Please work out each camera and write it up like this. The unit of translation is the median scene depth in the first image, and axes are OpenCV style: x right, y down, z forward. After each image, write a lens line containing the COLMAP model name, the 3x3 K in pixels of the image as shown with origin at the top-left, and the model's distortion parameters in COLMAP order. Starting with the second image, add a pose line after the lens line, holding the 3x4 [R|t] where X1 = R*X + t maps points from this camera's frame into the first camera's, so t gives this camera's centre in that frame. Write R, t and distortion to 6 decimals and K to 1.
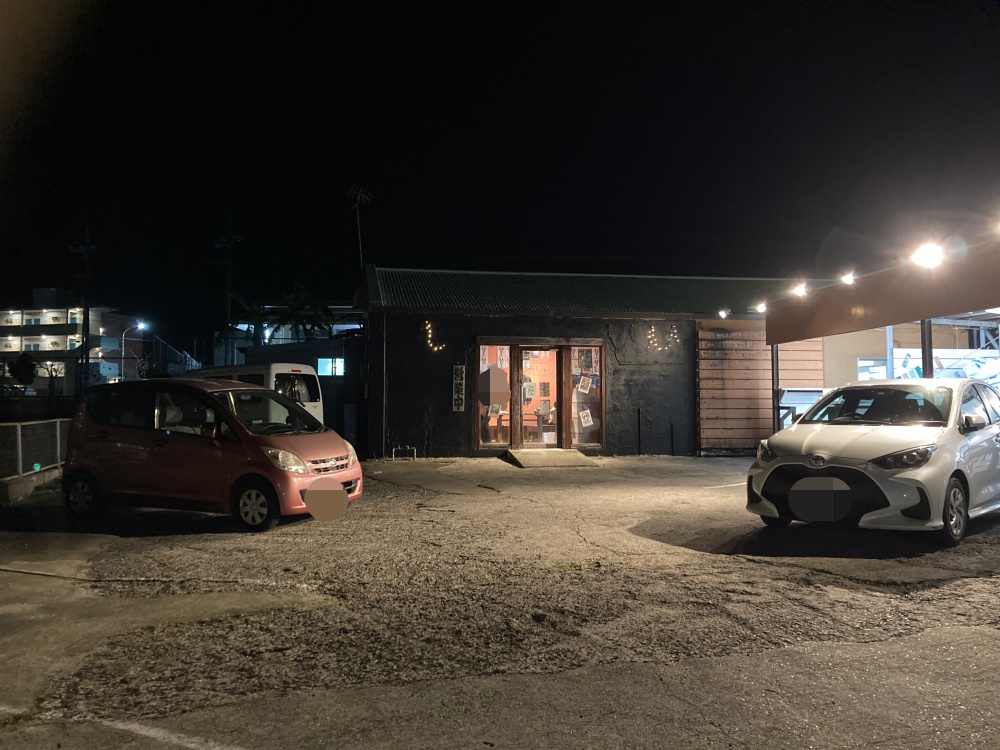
lens RADIAL K [[816.4, 0, 498.4], [0, 816.4, 372.9], [0, 0, 1]] dist [-0.014853, 0.022962]
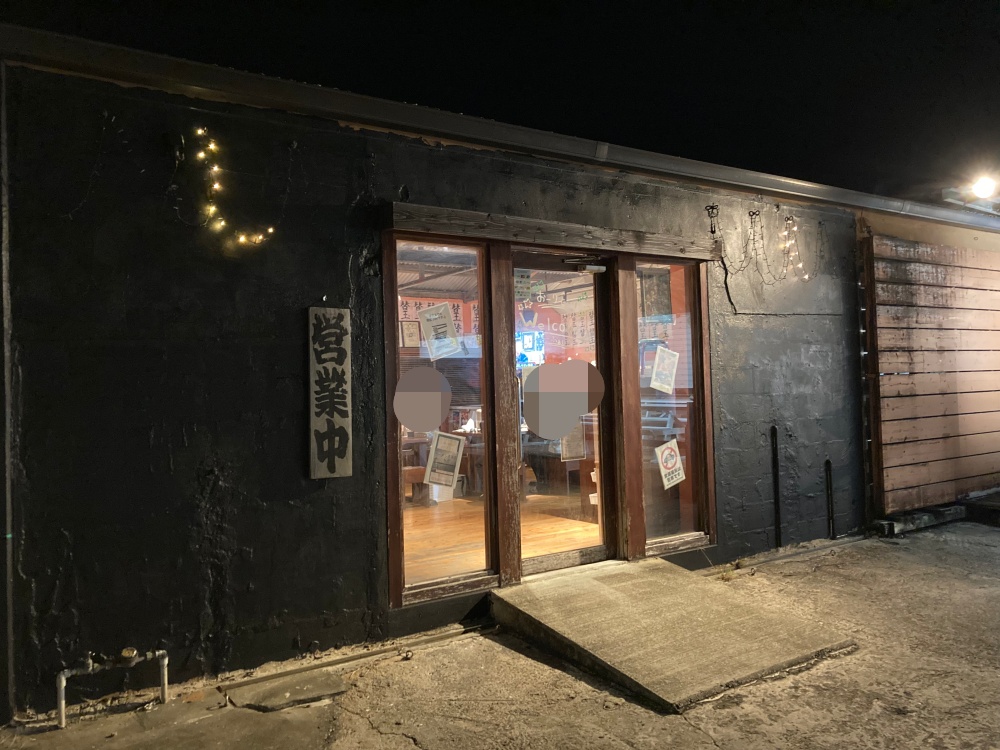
lens RADIAL K [[816.4, 0, 513.3], [0, 816.4, 363.5], [0, 0, 1]] dist [-0.014853, 0.022962]
pose [[0.906511, -0.016276, 0.421869, -0.103322], [0.011076, 0.999830, 0.014773, 0.005813], [-0.422038, -0.008719, 0.906536, 0.705646]]
